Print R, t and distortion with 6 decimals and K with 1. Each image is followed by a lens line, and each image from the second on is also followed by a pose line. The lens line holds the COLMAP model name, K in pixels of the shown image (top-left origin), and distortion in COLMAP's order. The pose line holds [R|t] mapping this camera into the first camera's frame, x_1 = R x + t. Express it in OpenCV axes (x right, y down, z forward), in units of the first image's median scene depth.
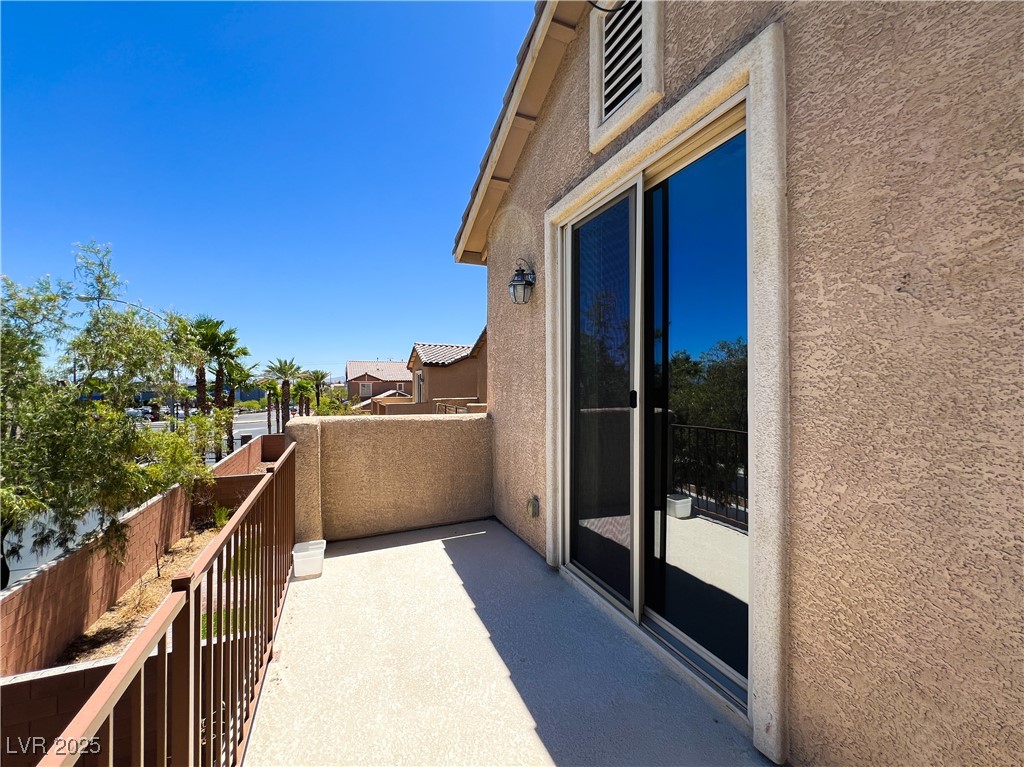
lens RADIAL K [[414.0, 0, 512.0], [0, 414.0, 383.5], [0, 0, 1]] dist [-0.000788, 0.000070]
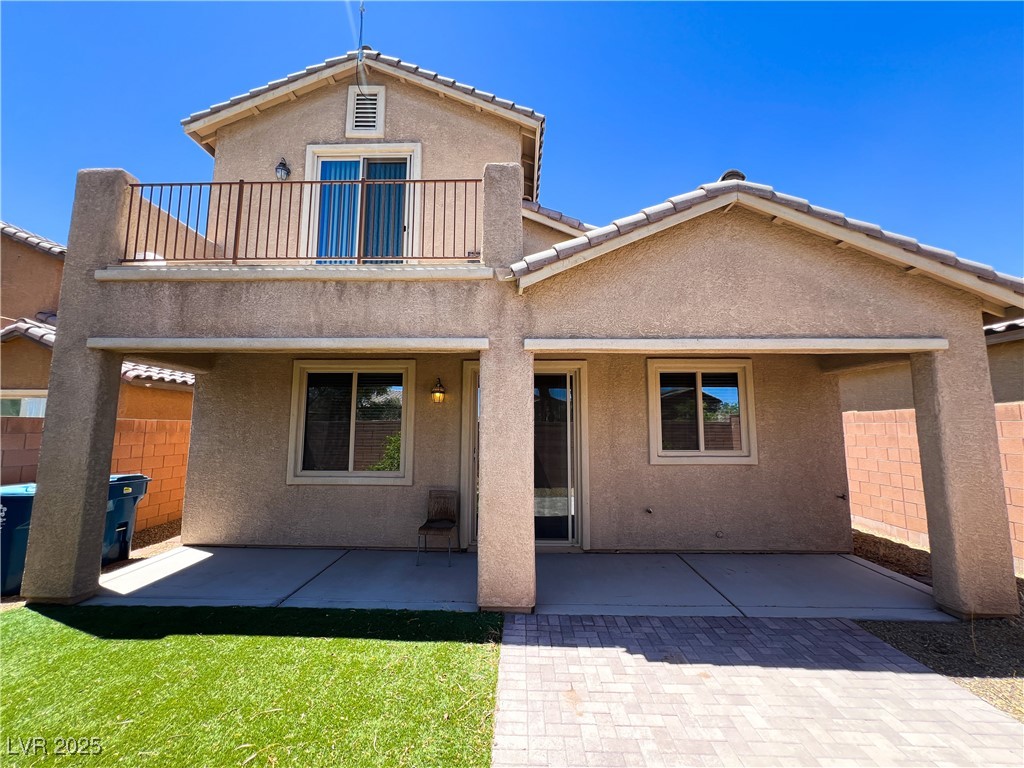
lens RADIAL K [[412.0, 0, 512.0], [0, 412.0, 384.0], [0, 0, 1]] dist [-0.002282, 0.000300]
pose [[0.415986, 0.105399, 0.903242, -1.302652], [-0.009339, 0.993703, -0.111654, 1.059051], [-0.909323, 0.038011, 0.414351, -0.789720]]
